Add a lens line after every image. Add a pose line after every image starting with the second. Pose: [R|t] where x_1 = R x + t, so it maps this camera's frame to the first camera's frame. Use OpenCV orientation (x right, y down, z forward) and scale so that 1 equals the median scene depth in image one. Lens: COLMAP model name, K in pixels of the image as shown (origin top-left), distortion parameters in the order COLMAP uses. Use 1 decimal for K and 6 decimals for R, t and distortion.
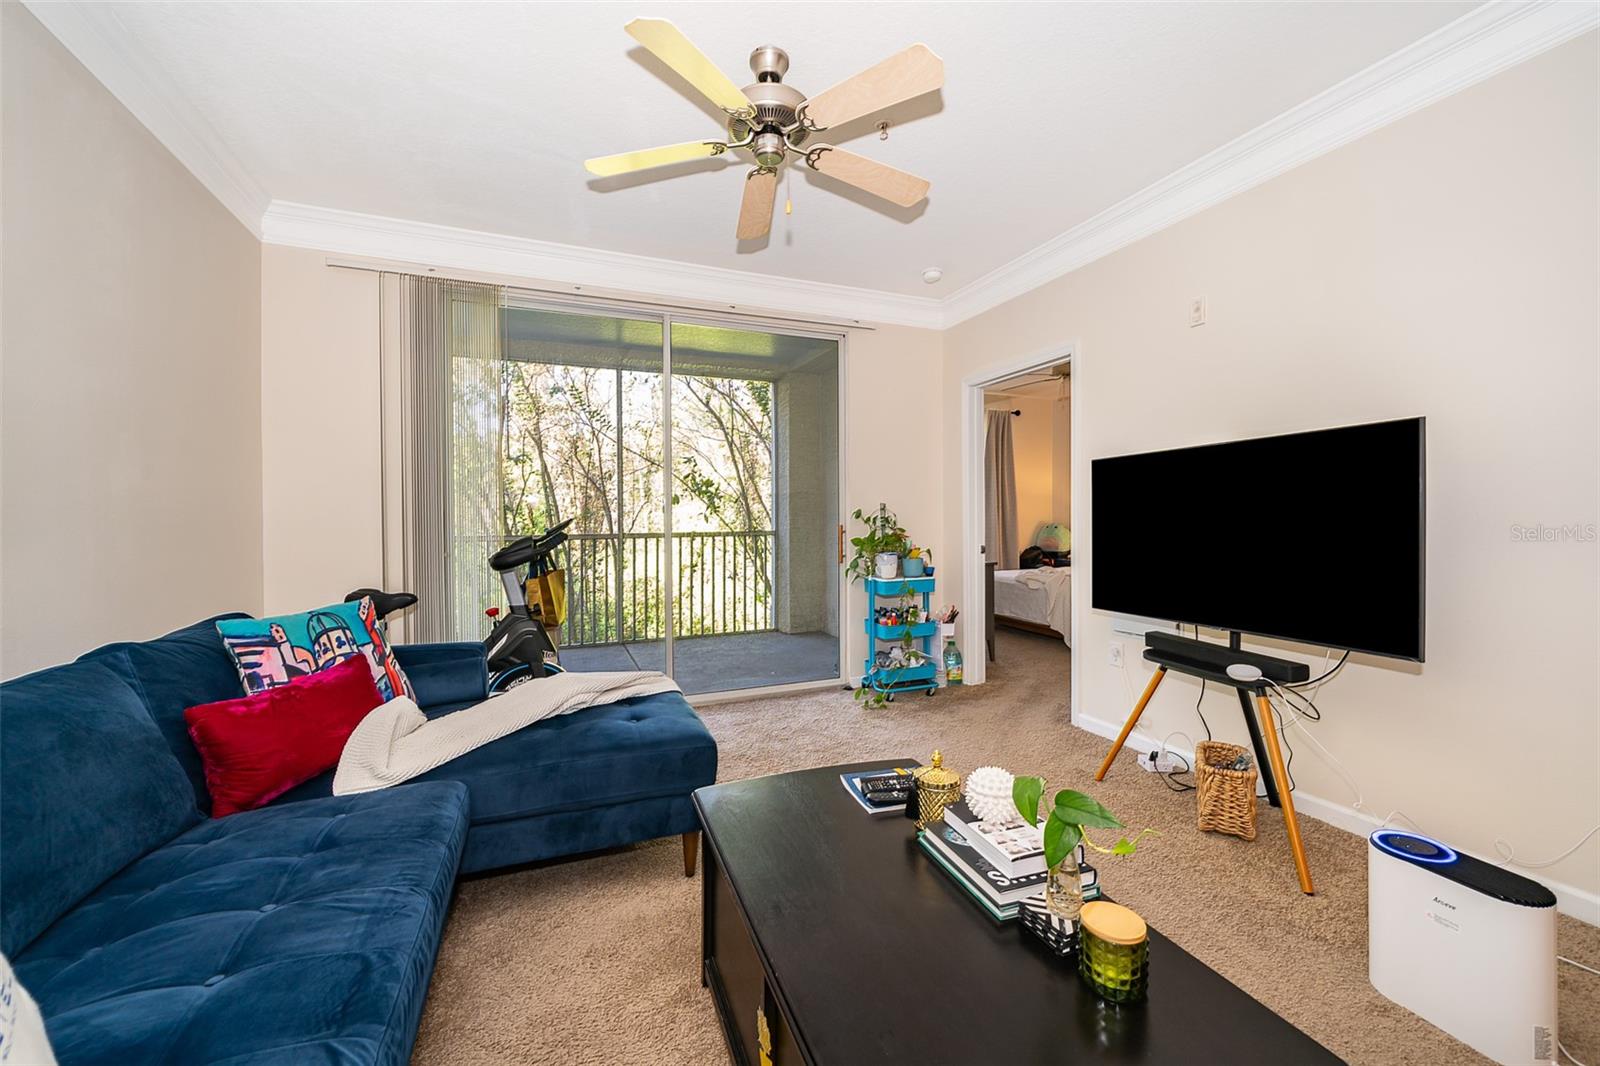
lens RADIAL K [[620.2, 0, 801.3], [0, 620.2, 521.4], [0, 0, 1]] dist [-0.000859, -0.000017]
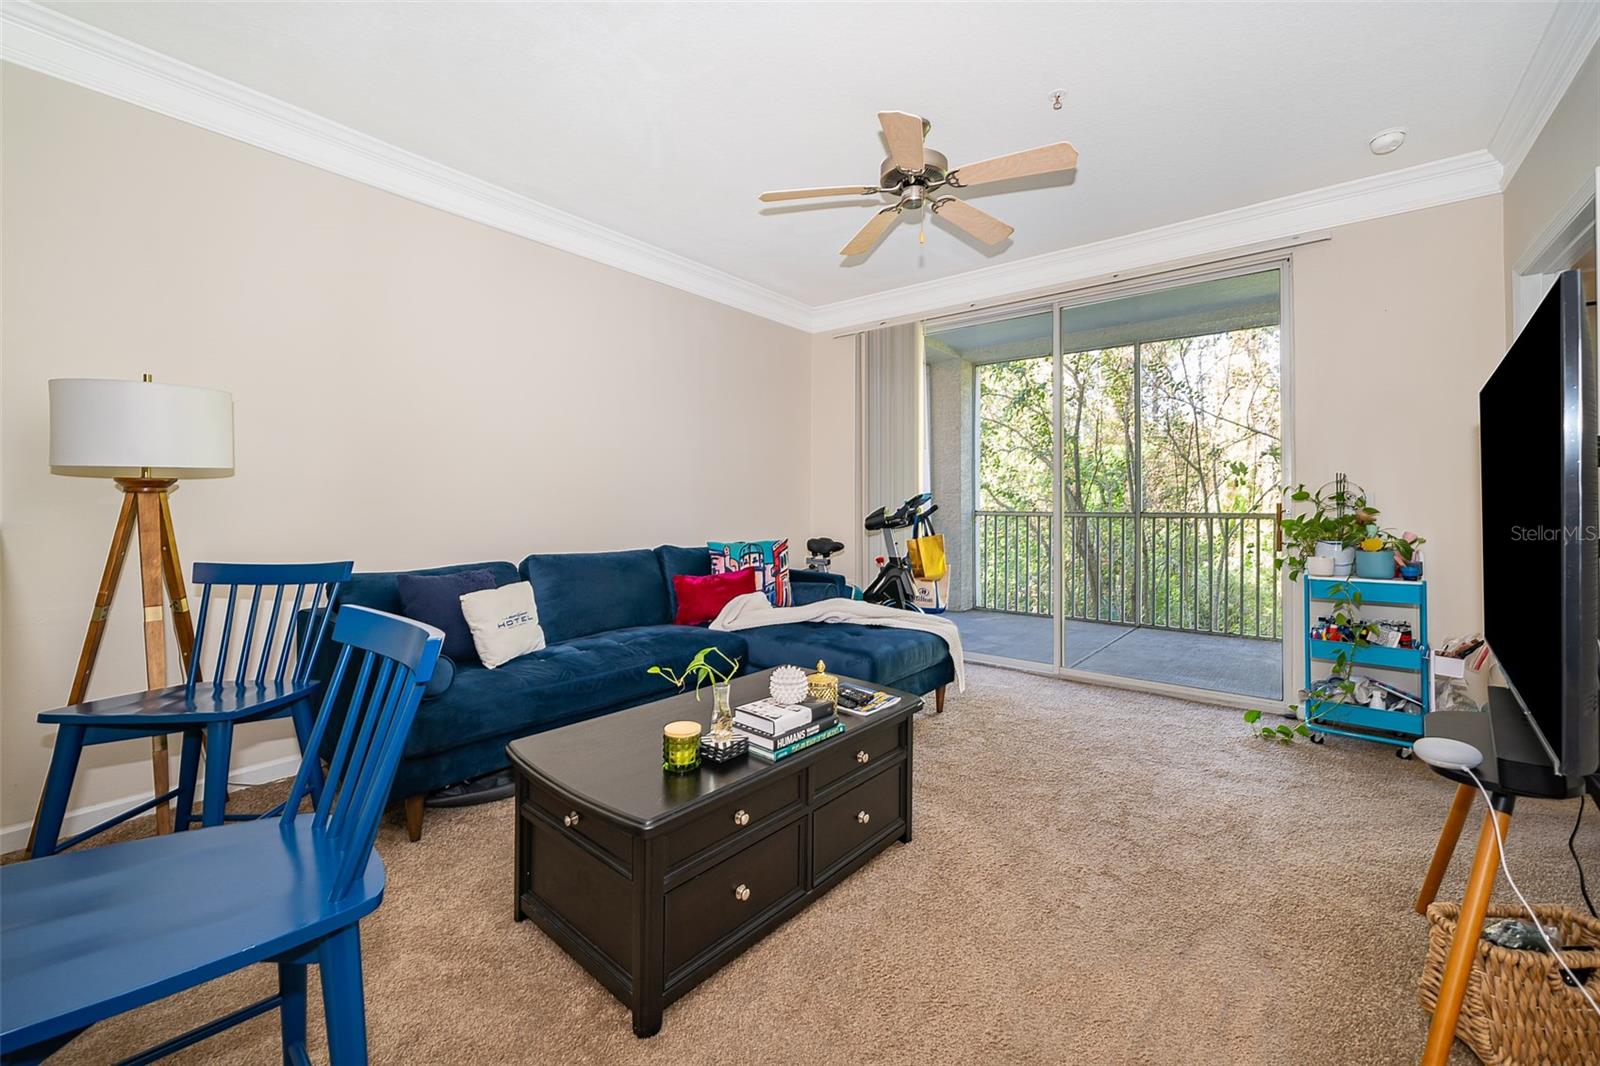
lens RADIAL K [[620.2, 0, 782.2], [0, 620.2, 500.0], [0, 0, 1]] dist [-0.000859, -0.000017]
pose [[0.487448, 0.008553, -0.873110, 0.627597], [-0.006588, 0.999960, 0.006118, 0.002225], [0.873127, 0.002770, 0.487484, 0.114448]]
